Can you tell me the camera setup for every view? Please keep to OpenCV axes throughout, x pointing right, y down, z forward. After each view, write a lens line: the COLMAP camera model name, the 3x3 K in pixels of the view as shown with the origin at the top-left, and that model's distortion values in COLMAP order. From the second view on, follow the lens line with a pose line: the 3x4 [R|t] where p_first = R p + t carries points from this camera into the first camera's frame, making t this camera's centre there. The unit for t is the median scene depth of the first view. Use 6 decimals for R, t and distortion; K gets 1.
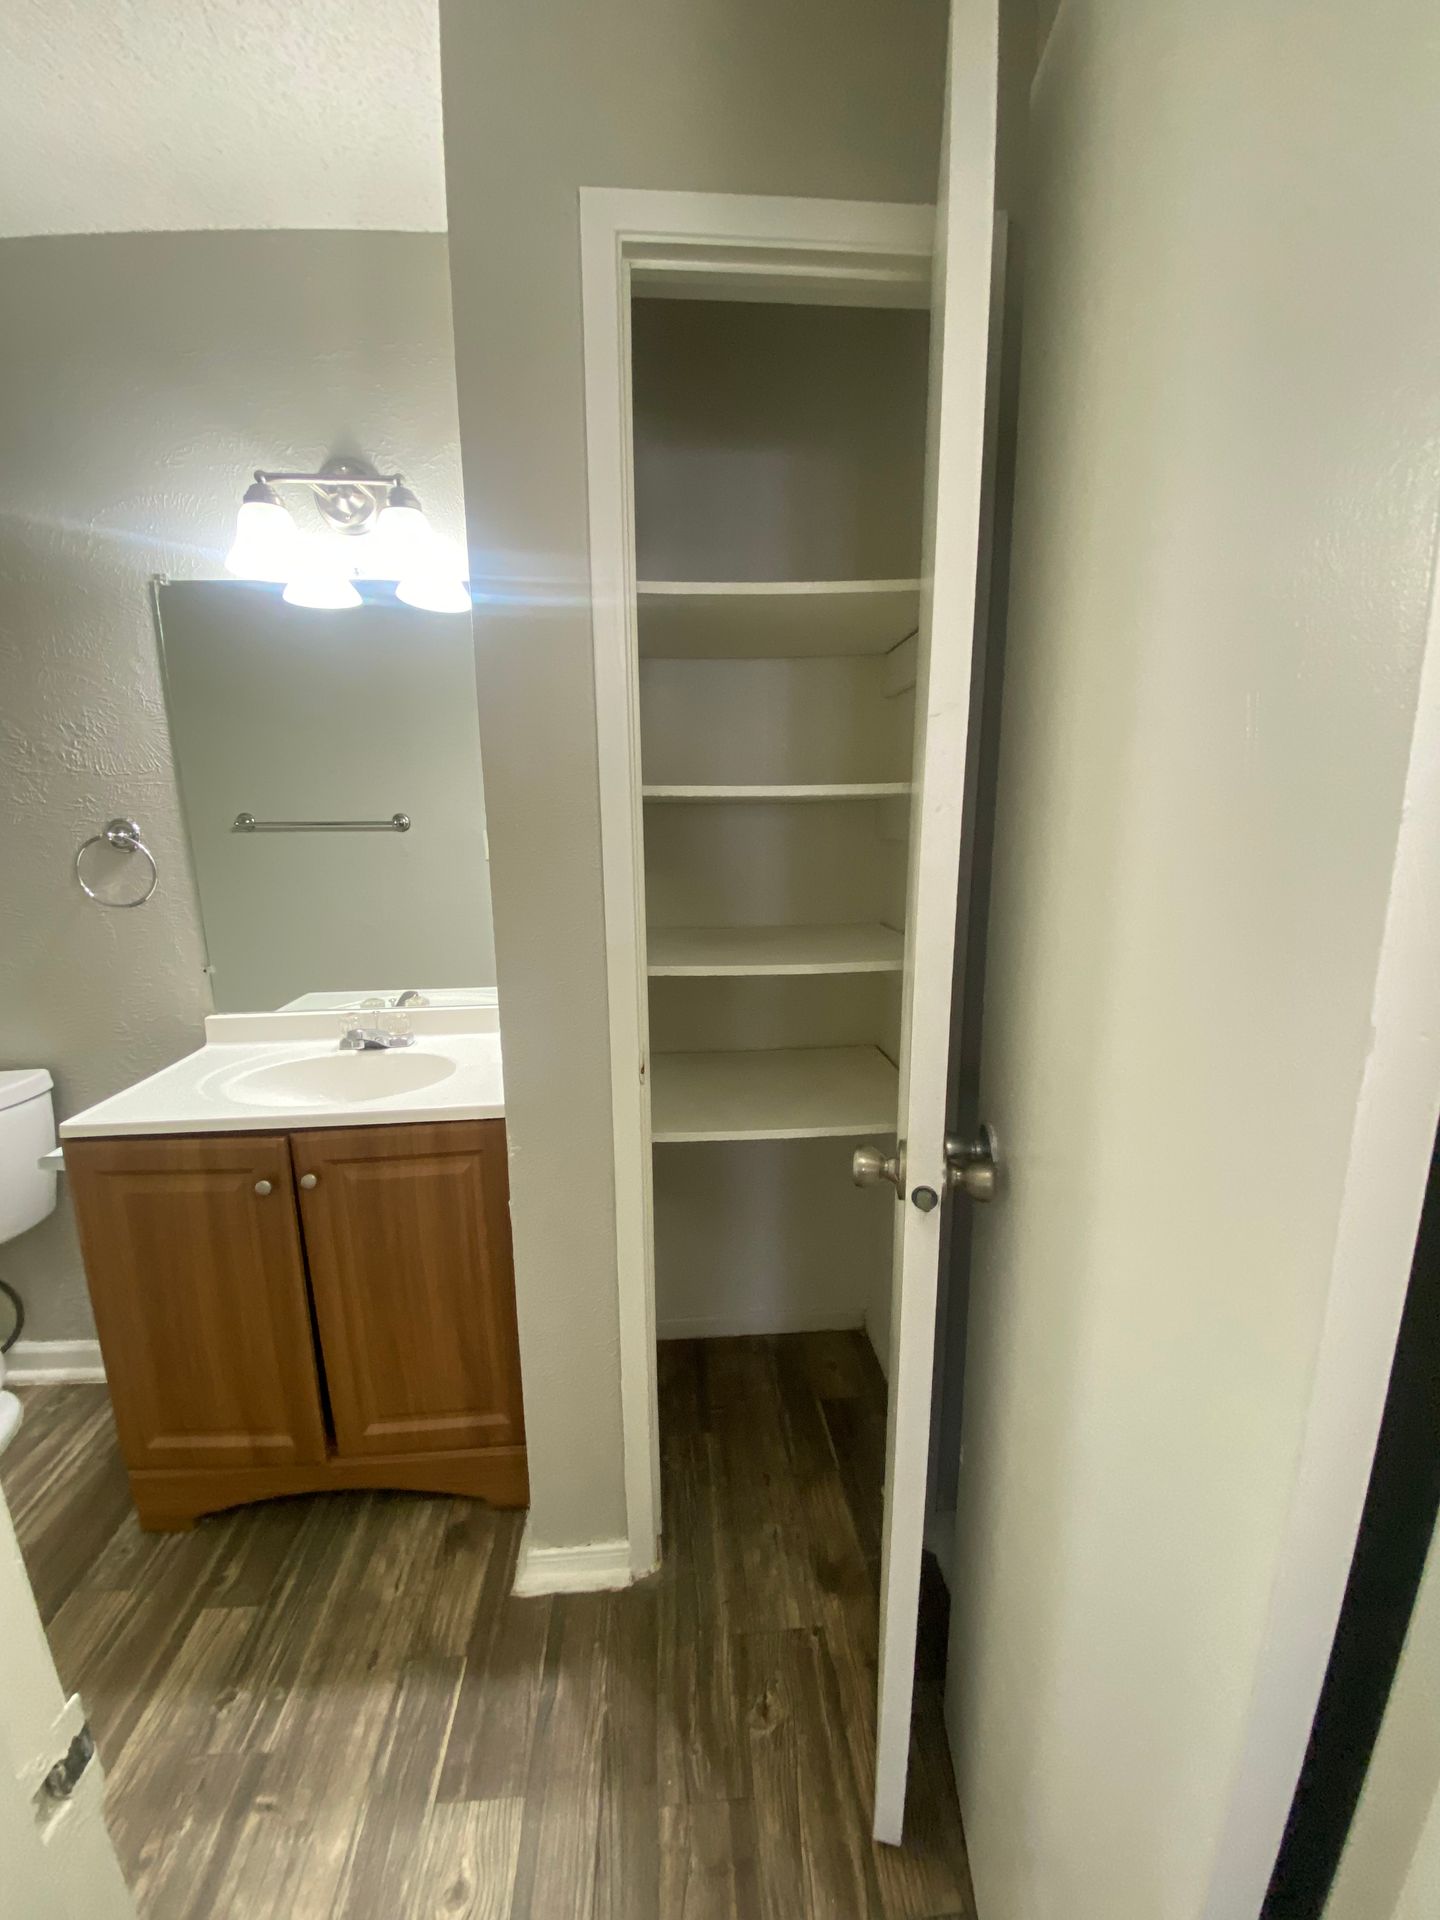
lens RADIAL K [[779.0, 0, 723.9], [0, 779.0, 959.3], [0, 0, 1]] dist [0.012241, -0.016237]
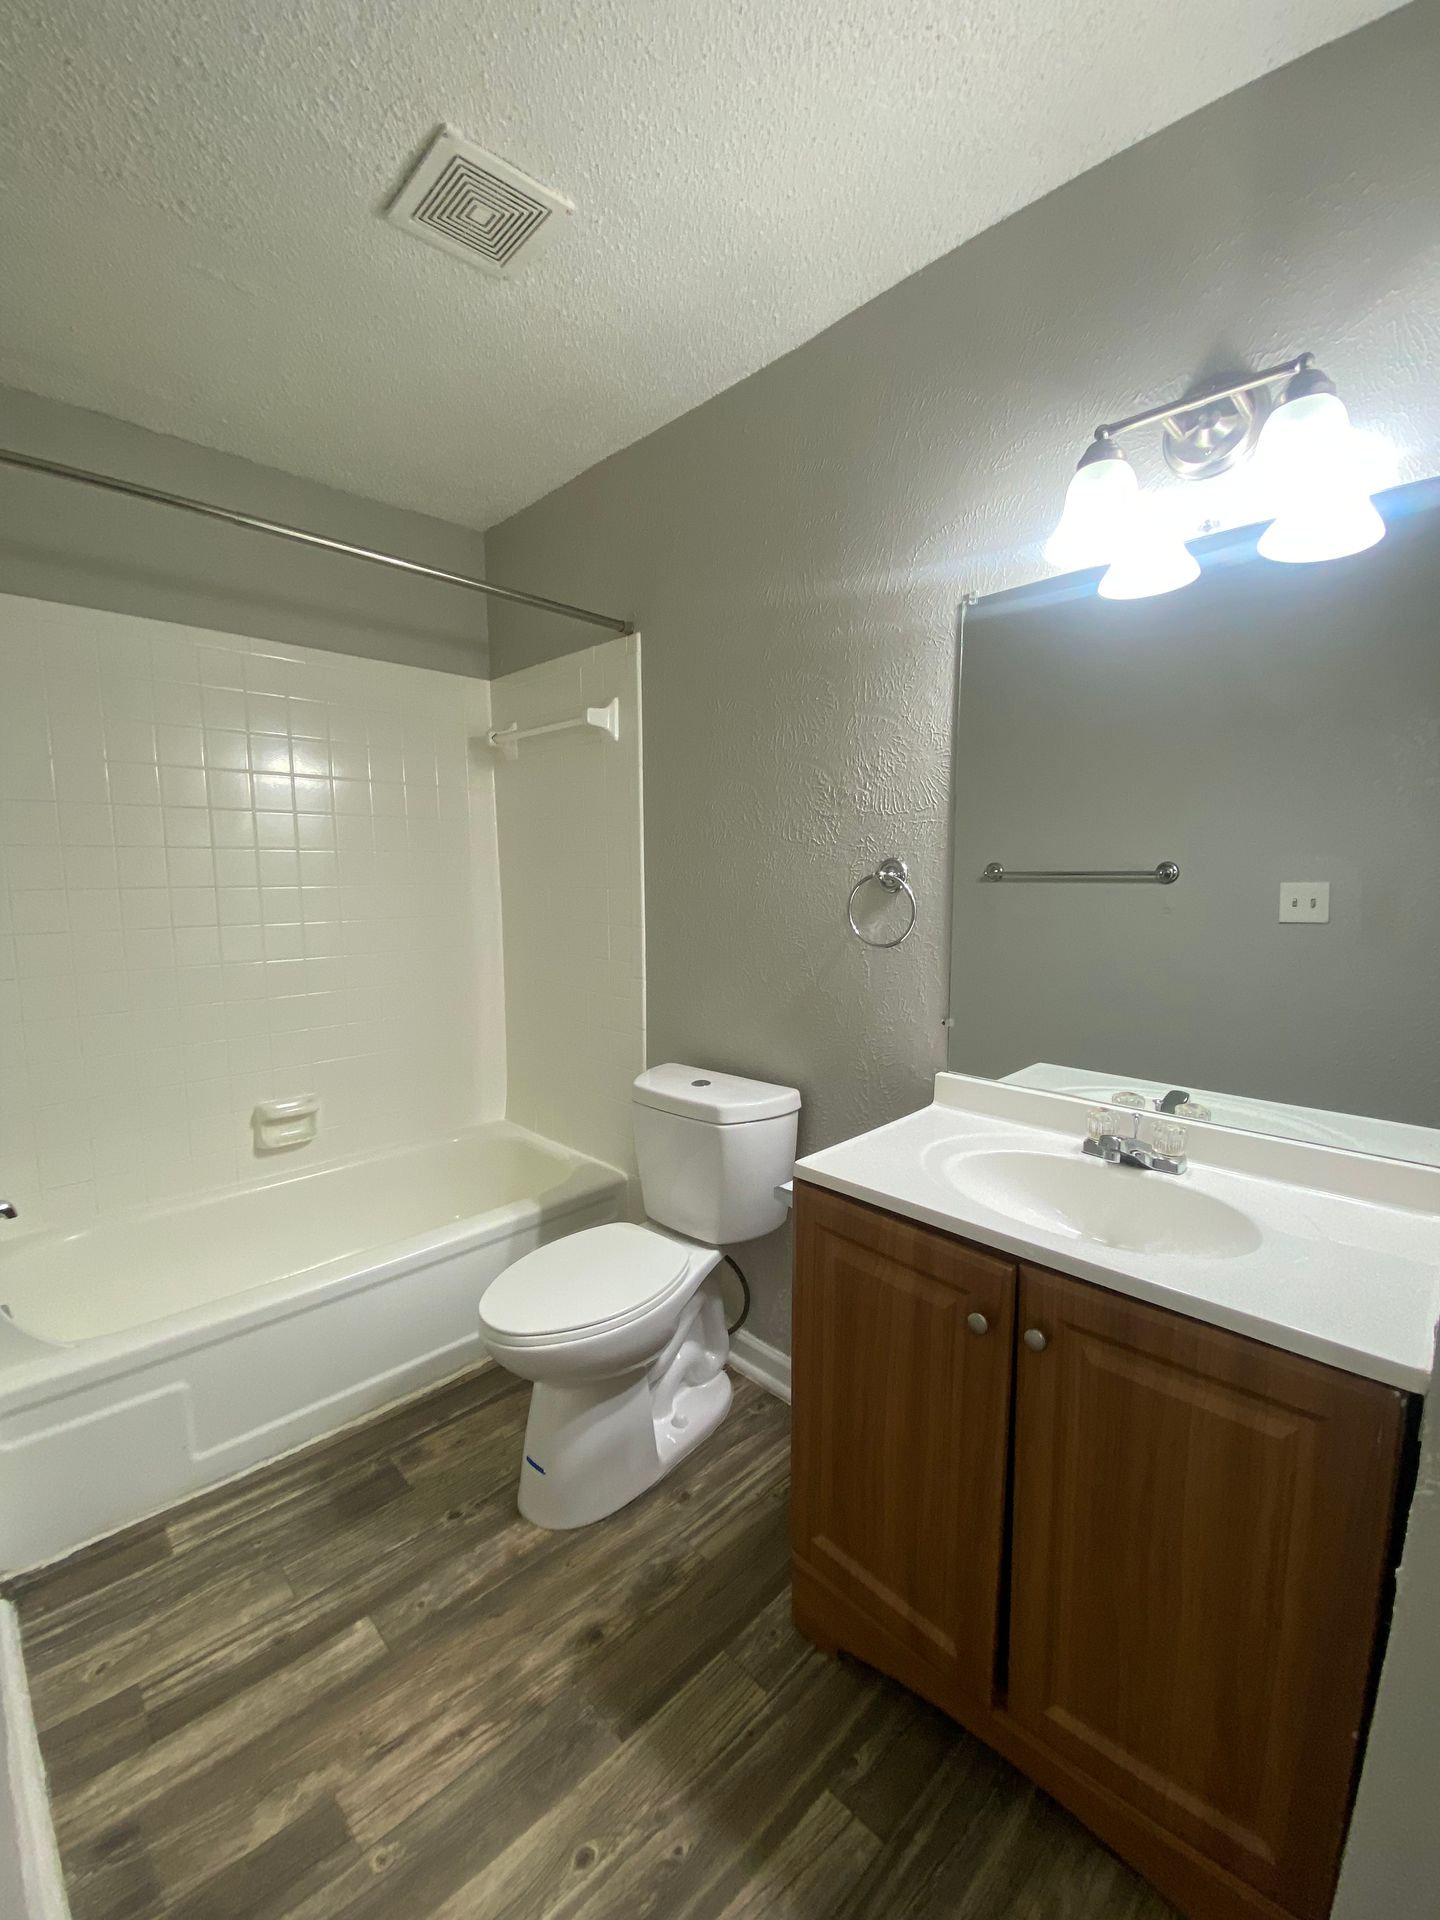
lens RADIAL K [[779.0, 0, 719.8], [0, 779.0, 961.5], [0, 0, 1]] dist [0.012241, -0.016237]
pose [[0.653273, 0.097319, -0.750842, -0.181235], [-0.152953, 0.988221, -0.004991, -0.013194], [0.741512, 0.118104, 0.660463, 0.223340]]
